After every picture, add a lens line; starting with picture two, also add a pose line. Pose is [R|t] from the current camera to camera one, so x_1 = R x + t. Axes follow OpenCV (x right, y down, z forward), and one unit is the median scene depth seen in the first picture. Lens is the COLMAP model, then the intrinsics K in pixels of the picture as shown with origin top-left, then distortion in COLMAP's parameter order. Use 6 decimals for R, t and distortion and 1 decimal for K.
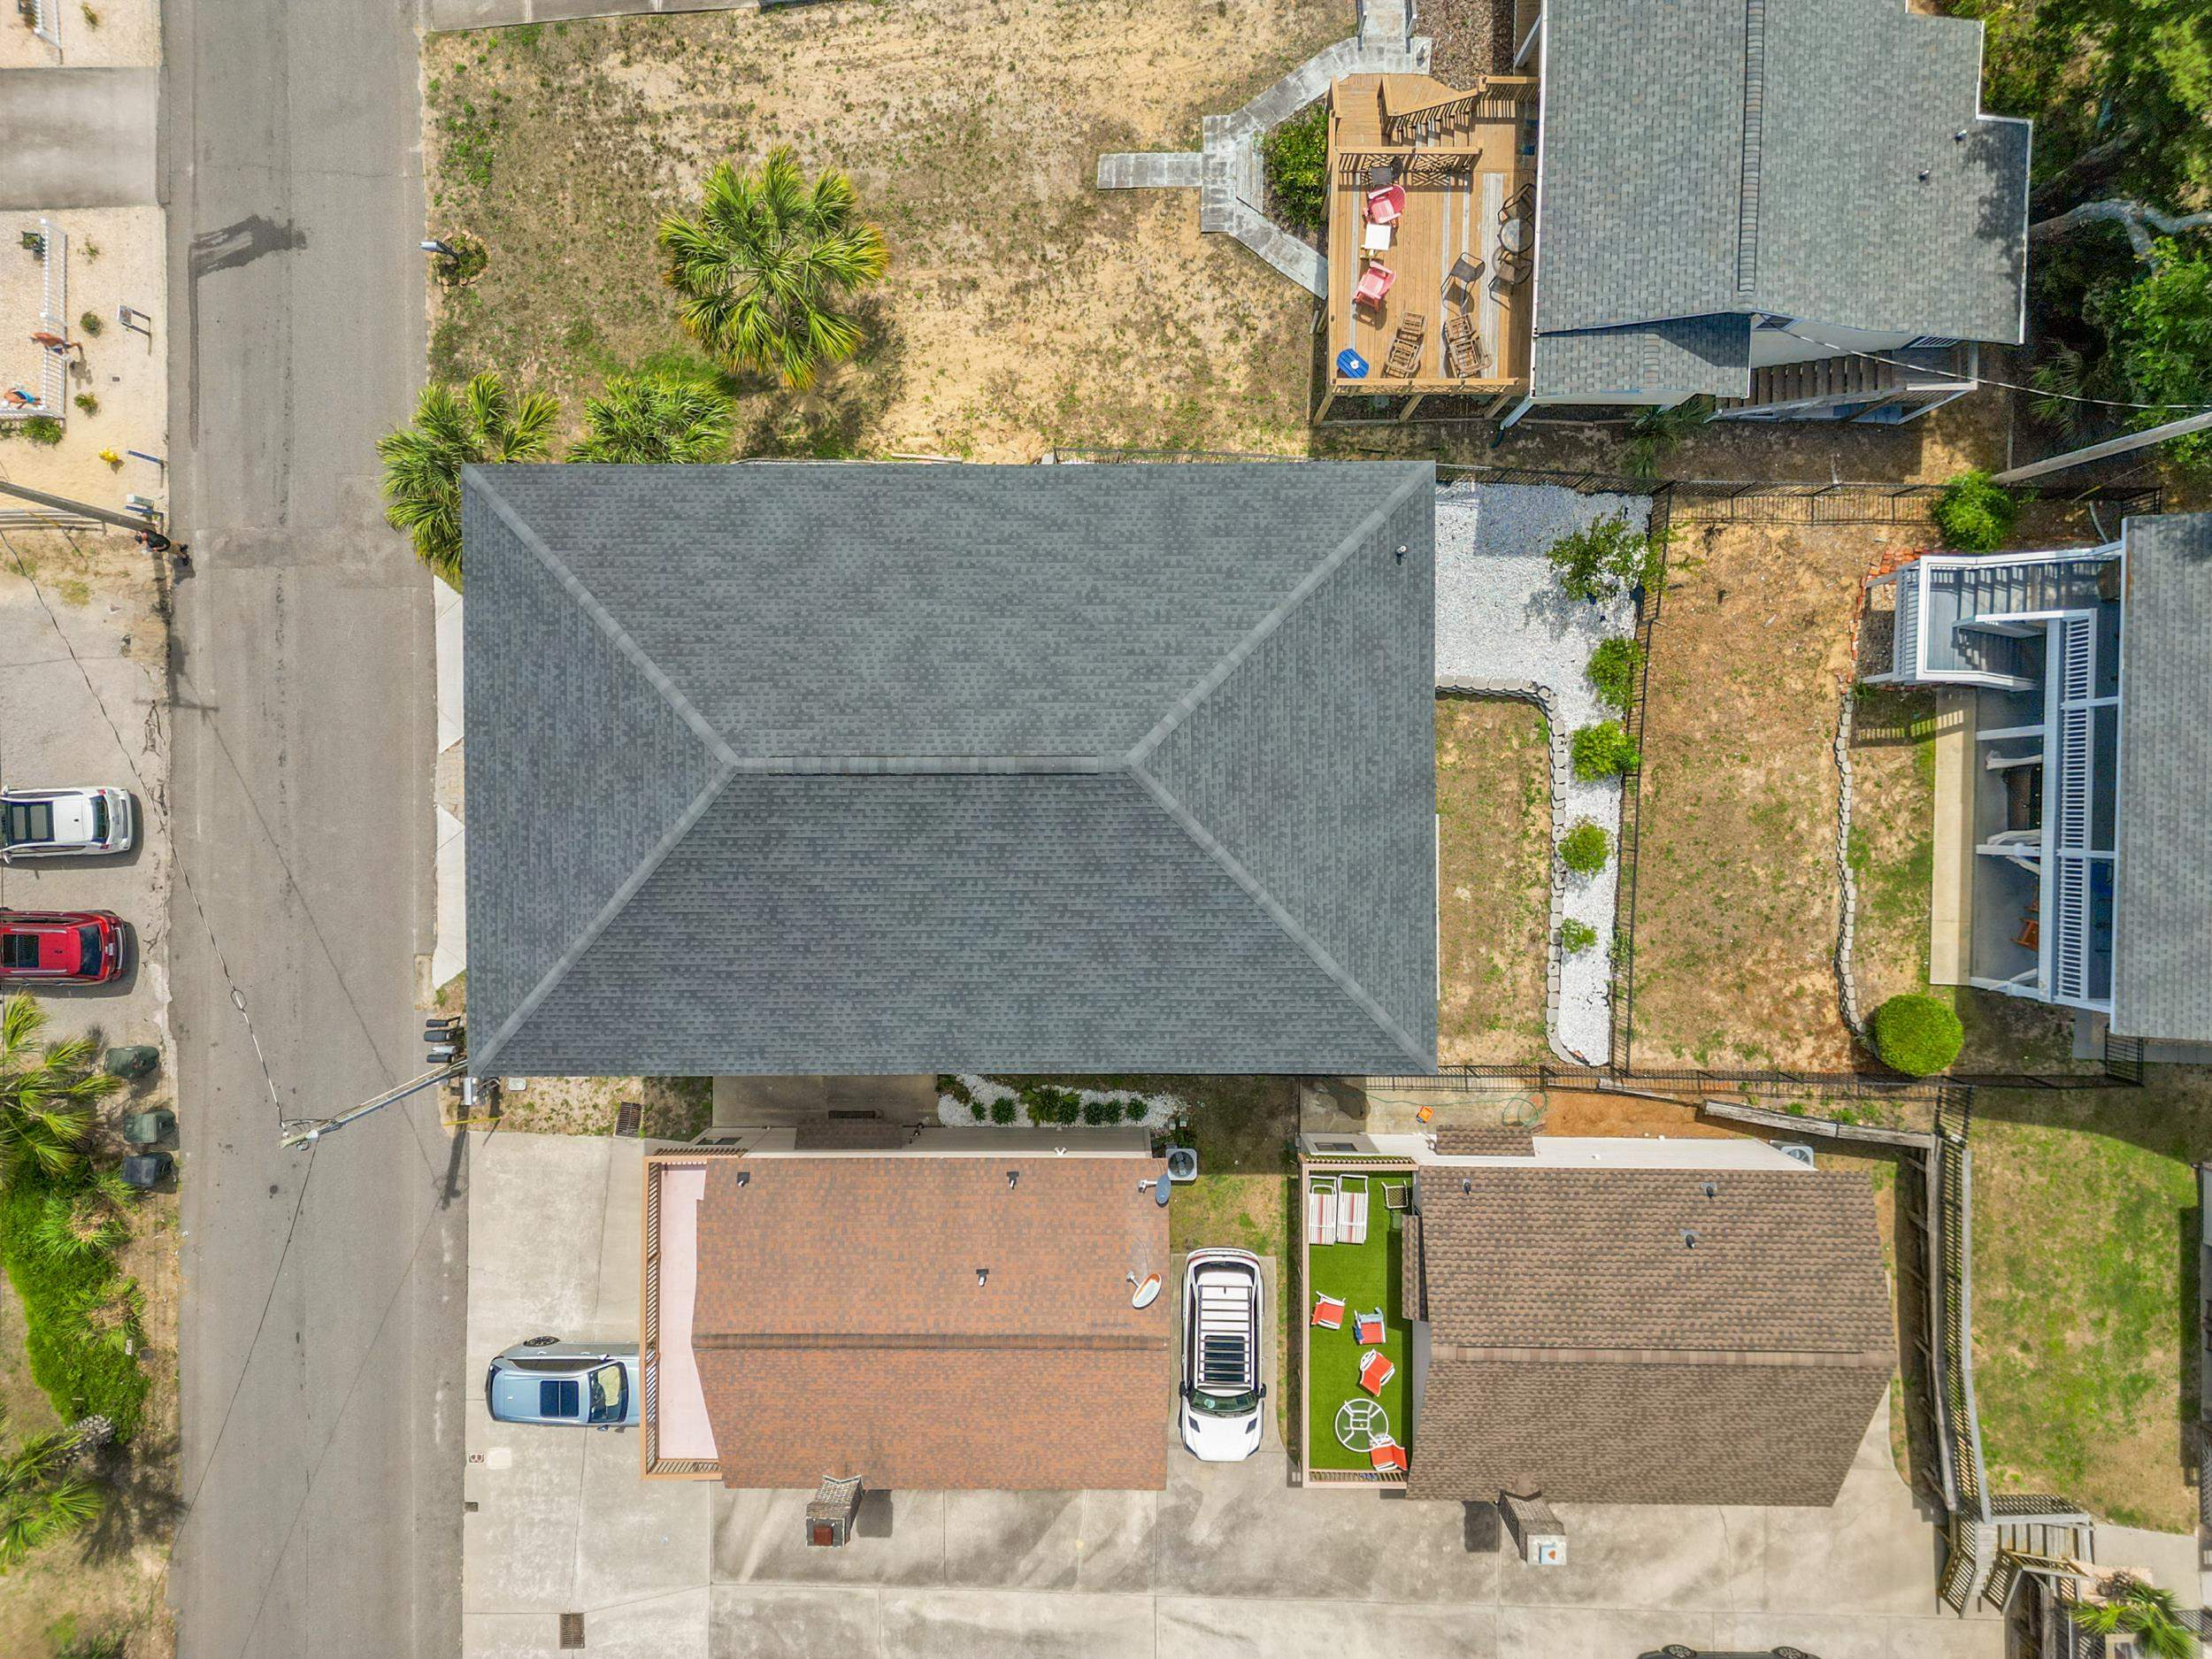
lens RADIAL K [[1549.7, 0, 1106.0], [0, 1549.7, 829.5], [0, 0, 1]] dist [0.074547, -0.078062]
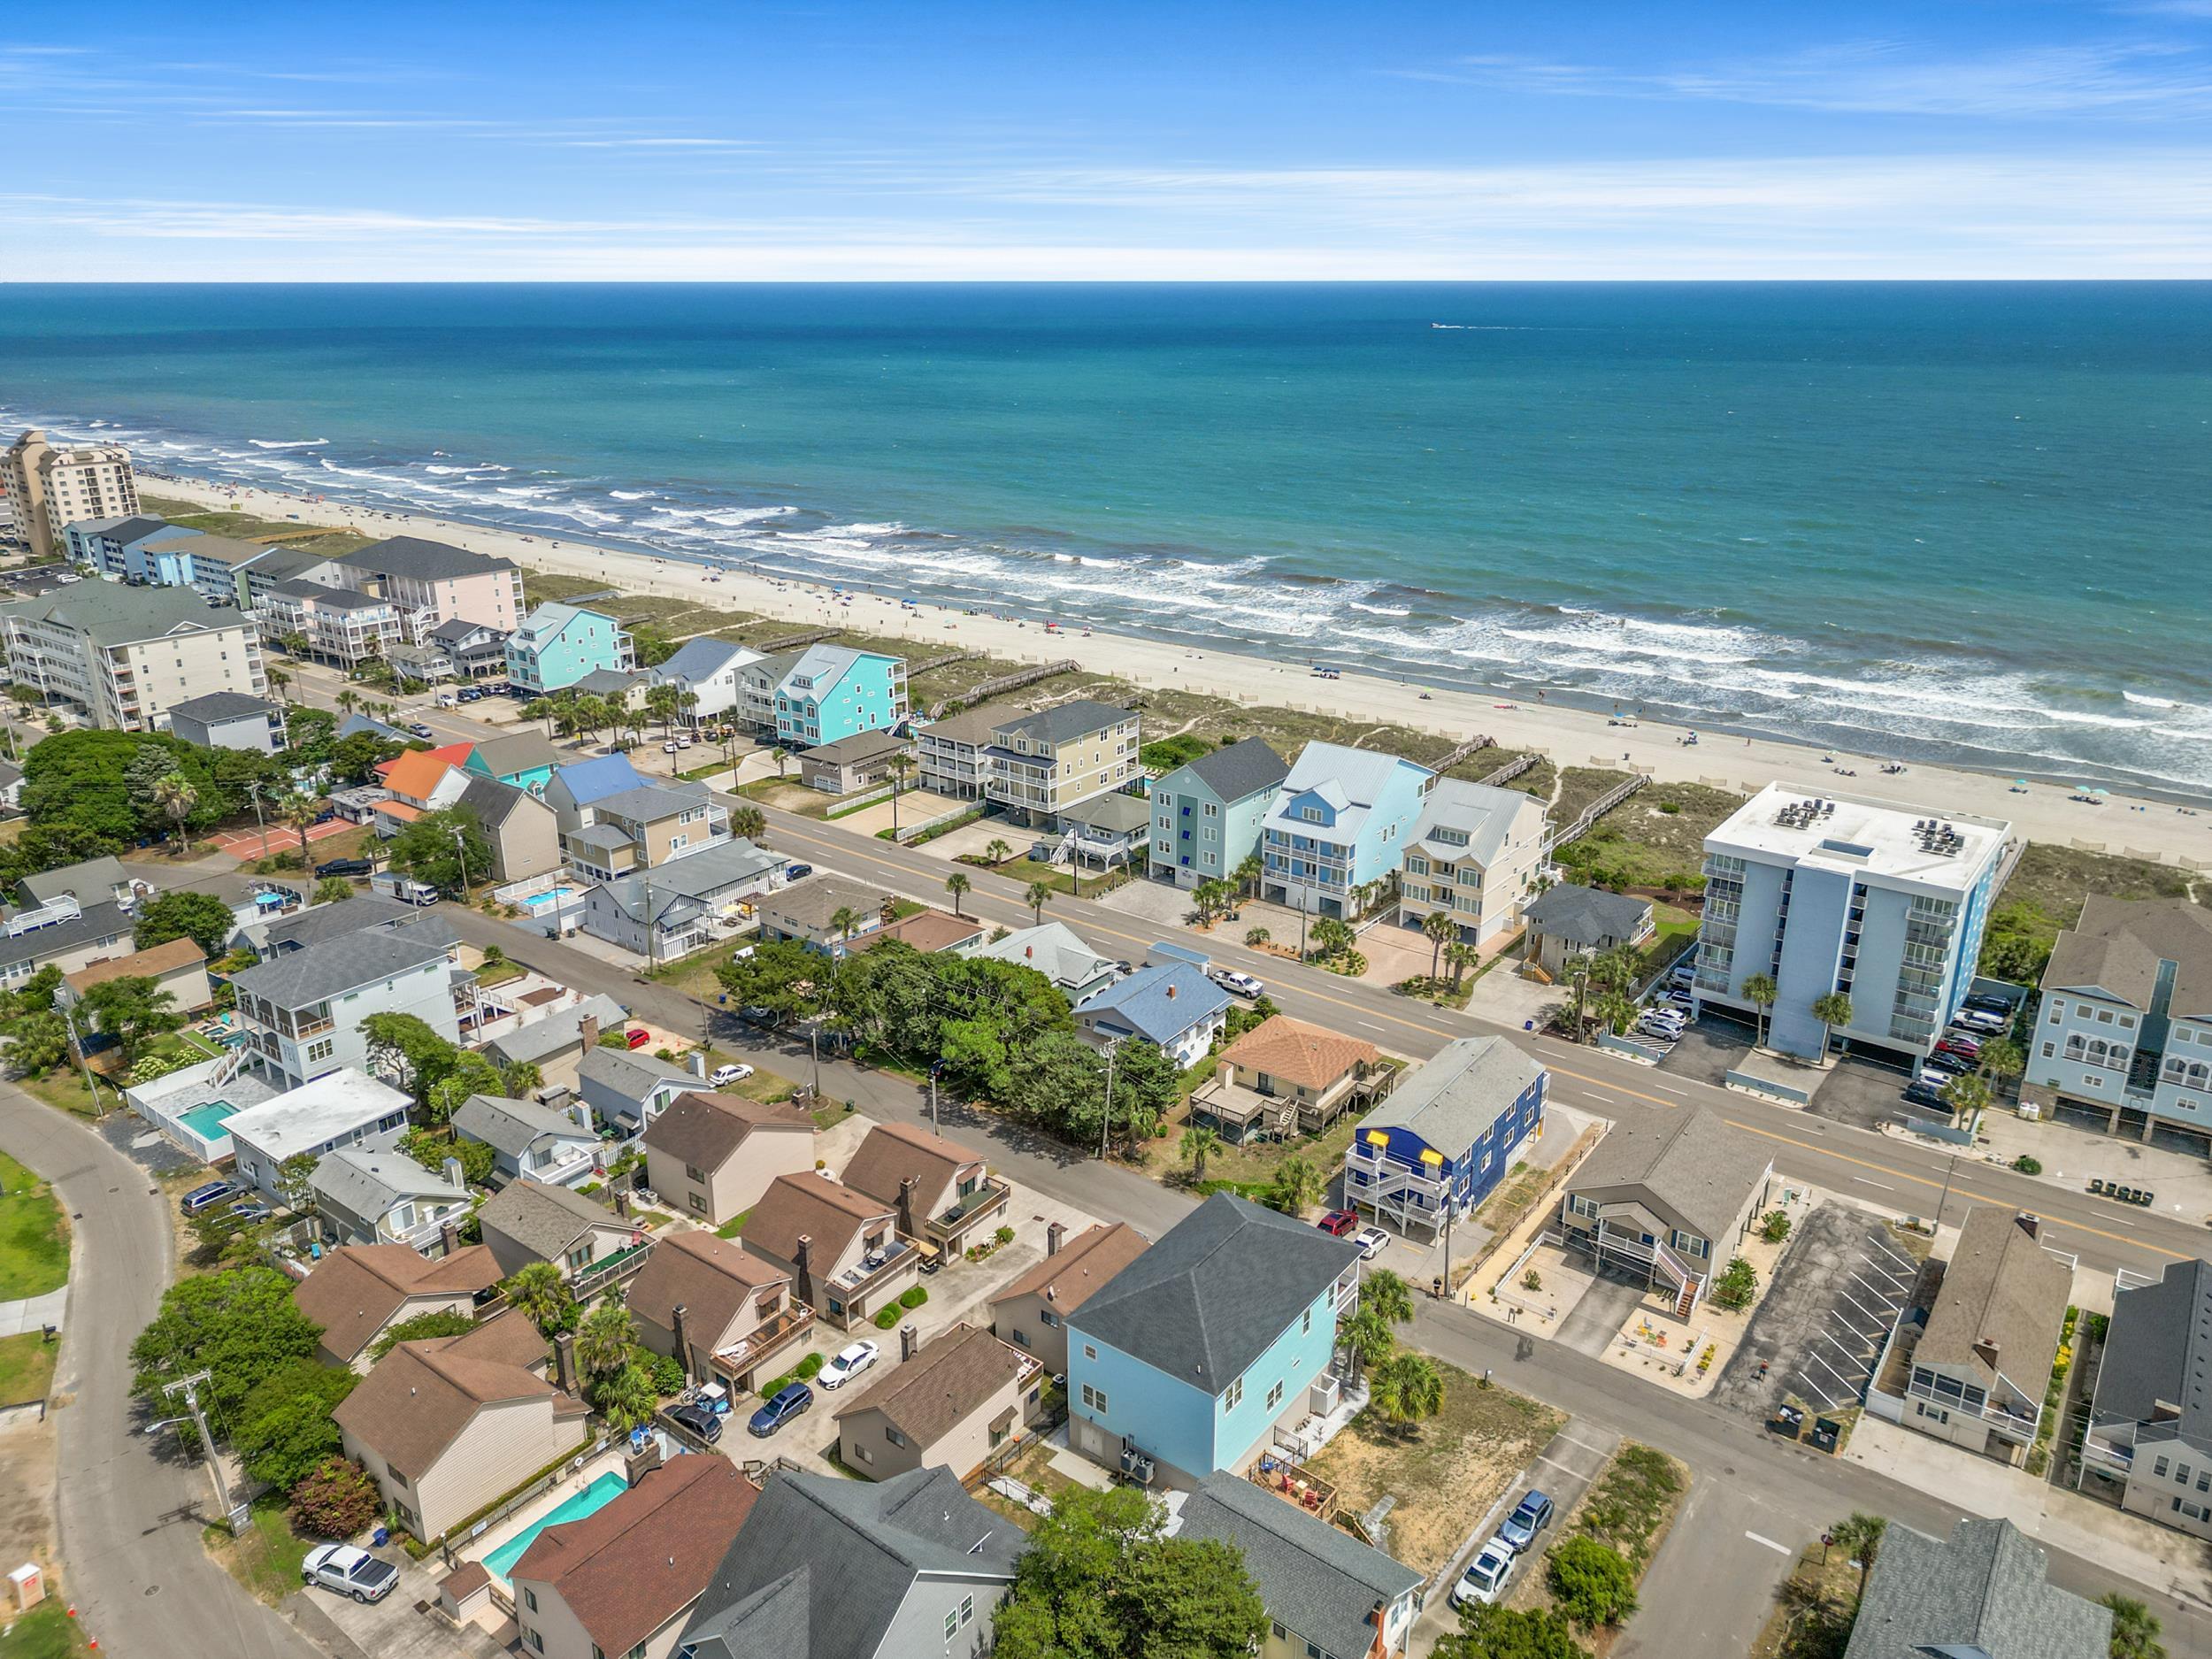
lens RADIAL K [[1549.7, 0, 1106.0], [0, 1549.7, 829.5], [0, 0, 1]] dist [0.074547, -0.078062]
pose [[-0.604709, 0.273073, -0.748170, 1.818958], [-0.796447, -0.207226, 0.568094, -1.225694], [0.000091, 0.939409, 0.342799, -0.864595]]
